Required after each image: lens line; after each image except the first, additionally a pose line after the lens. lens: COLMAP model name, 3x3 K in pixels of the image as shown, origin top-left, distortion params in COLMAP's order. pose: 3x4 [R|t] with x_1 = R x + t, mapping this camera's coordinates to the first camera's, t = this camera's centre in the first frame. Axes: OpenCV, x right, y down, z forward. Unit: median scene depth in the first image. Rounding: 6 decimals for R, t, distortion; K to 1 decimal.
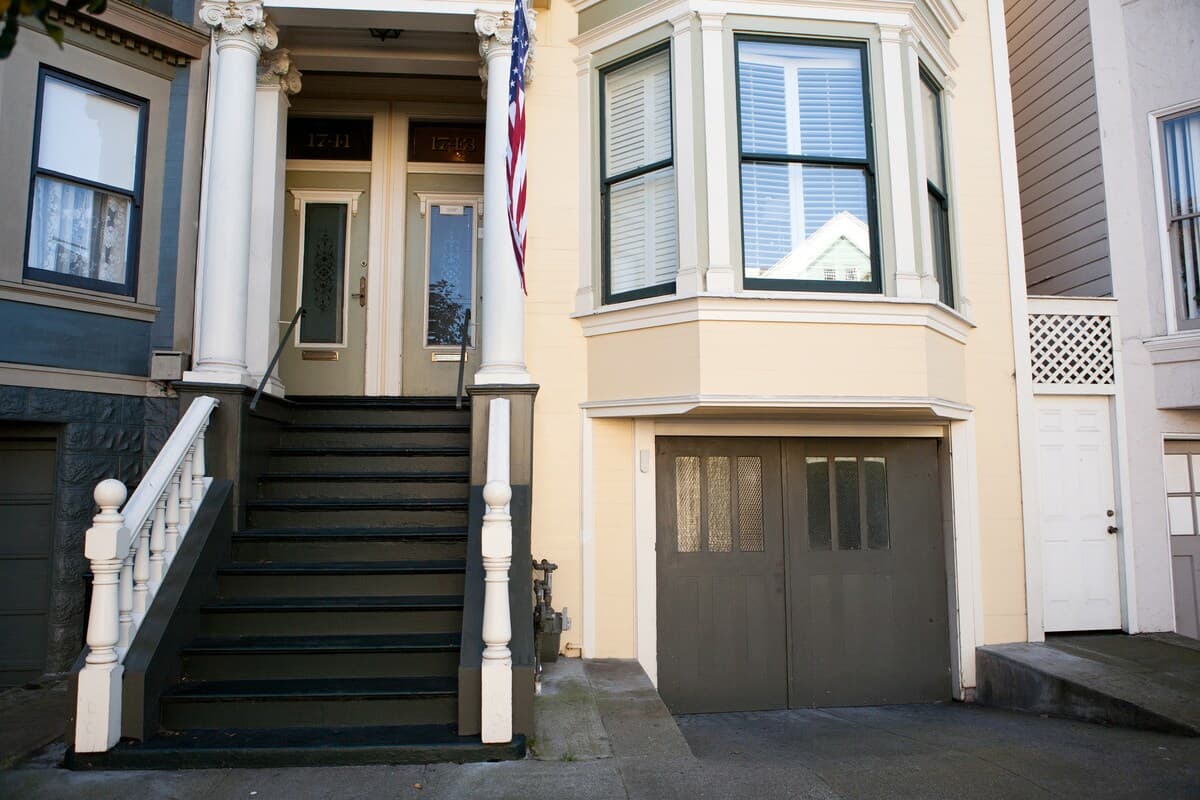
lens RADIAL K [[832.0, 0, 600.0], [0, 832.0, 400.0], [0, 0, 1]] dist [-0.112564, 0.088943]
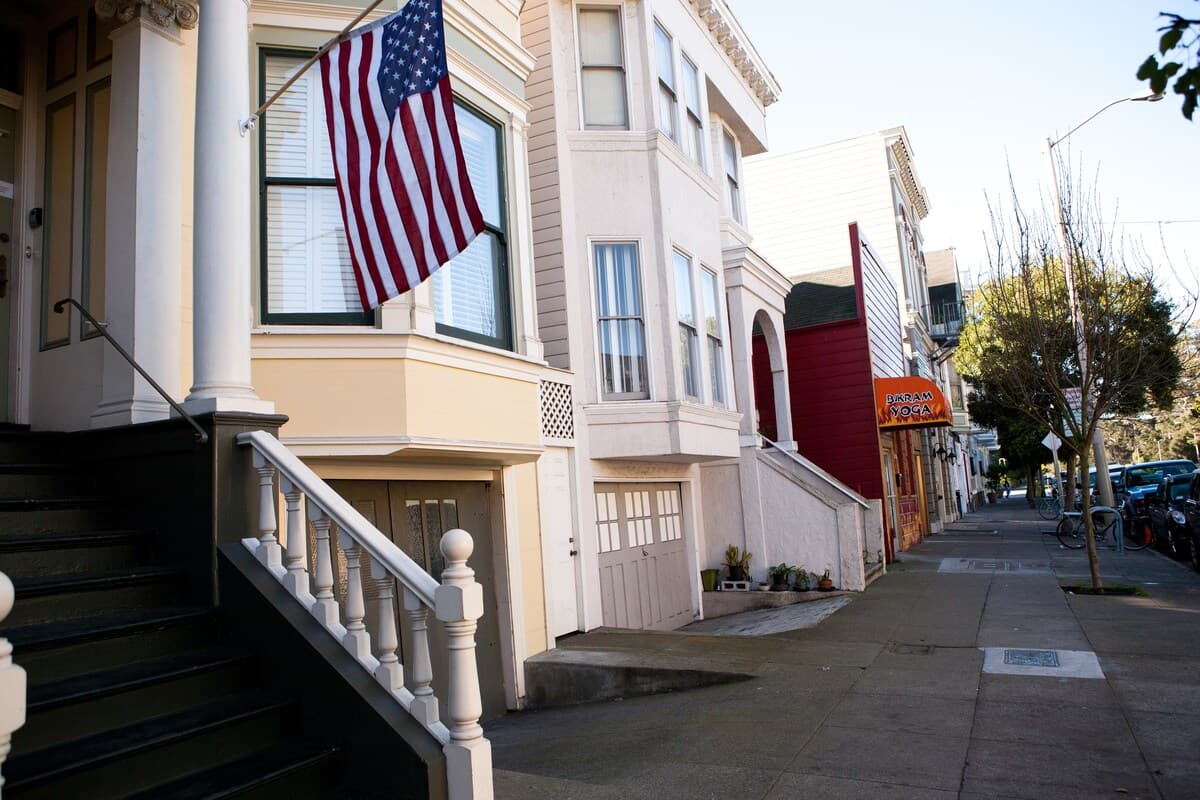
lens RADIAL K [[832.0, 0, 600.0], [0, 832.0, 400.0], [0, 0, 1]] dist [-0.112564, 0.088943]
pose [[0.553426, 0.075412, 0.829477, -0.456009], [-0.030741, 0.997064, -0.070137, 0.010052], [-0.832331, 0.013317, 0.554119, 0.236234]]
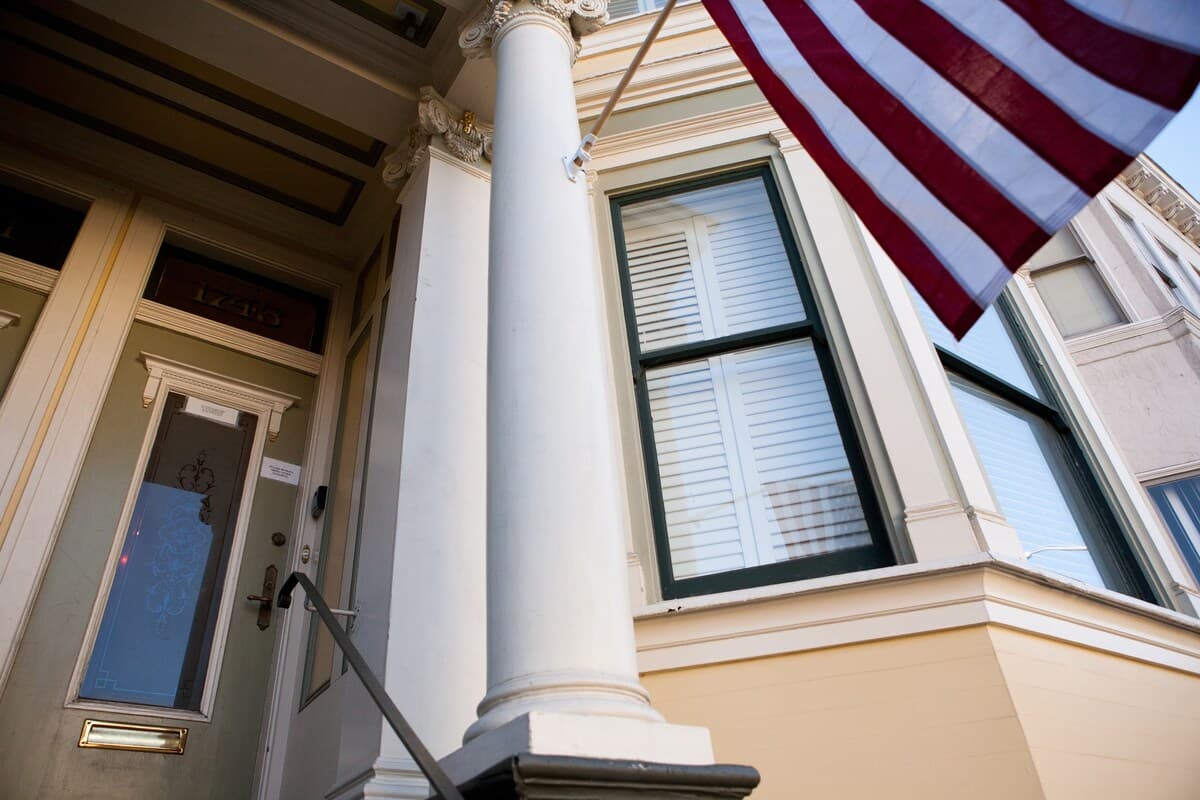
lens RADIAL K [[832.0, 0, 600.0], [0, 832.0, 400.0], [0, 0, 1]] dist [-0.112564, 0.088943]
pose [[0.885770, 0.228364, 0.404057, -0.196776], [0.015964, 0.855073, -0.518262, 0.010779], [-0.463851, 0.465511, 0.753752, 0.616014]]
